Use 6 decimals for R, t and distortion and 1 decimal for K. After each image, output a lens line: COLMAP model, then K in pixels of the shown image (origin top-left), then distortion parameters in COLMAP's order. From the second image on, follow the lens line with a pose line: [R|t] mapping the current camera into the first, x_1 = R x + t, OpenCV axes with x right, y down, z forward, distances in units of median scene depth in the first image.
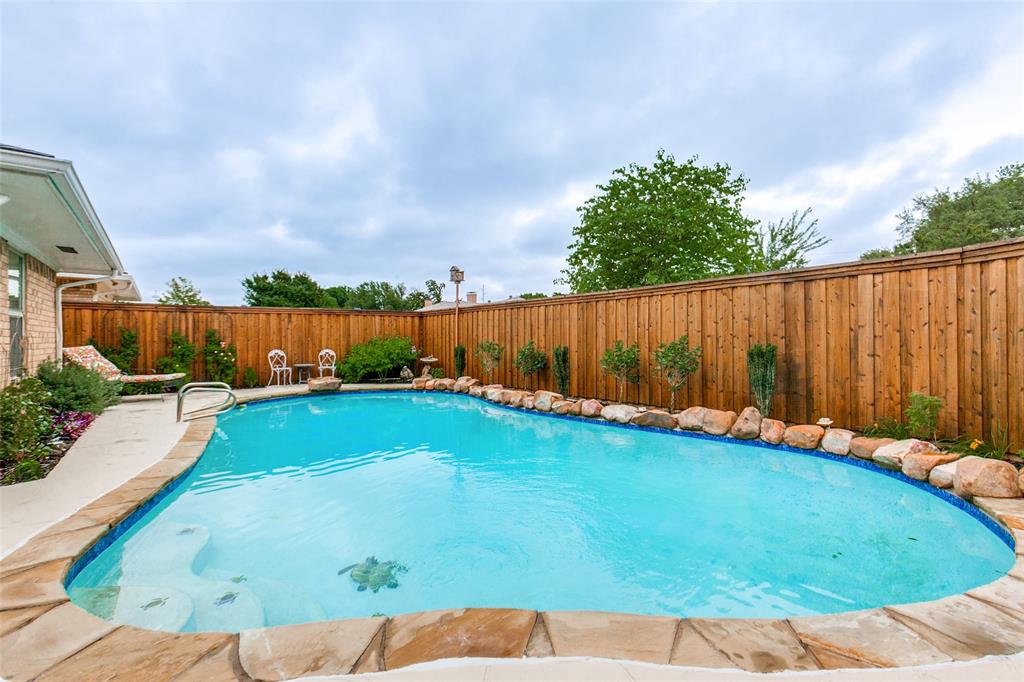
lens RADIAL K [[500.2, 0, 514.4], [0, 500.2, 344.2], [0, 0, 1]] dist [-0.018597, -0.000067]
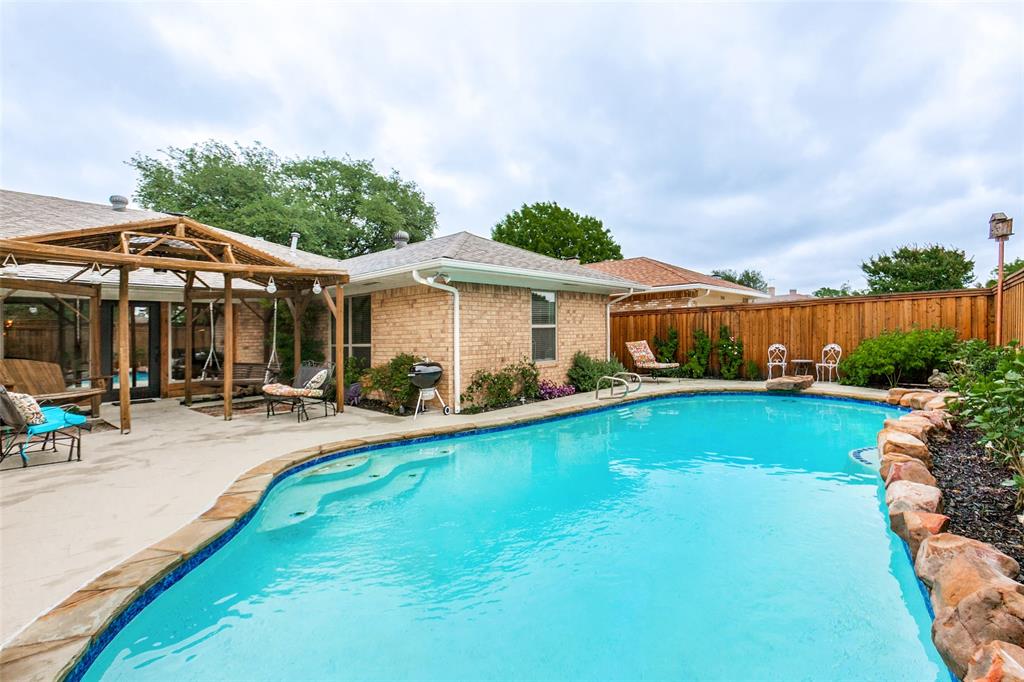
lens RADIAL K [[469.9, 0, 515.0], [0, 469.9, 337.0], [0, 0, 1]] dist [-0.003351, -0.000219]
pose [[0.176135, 0.003879, -0.984358, 0.376620], [0.016860, 0.999834, 0.006957, -0.019768], [0.984222, -0.017822, 0.176040, 0.343838]]
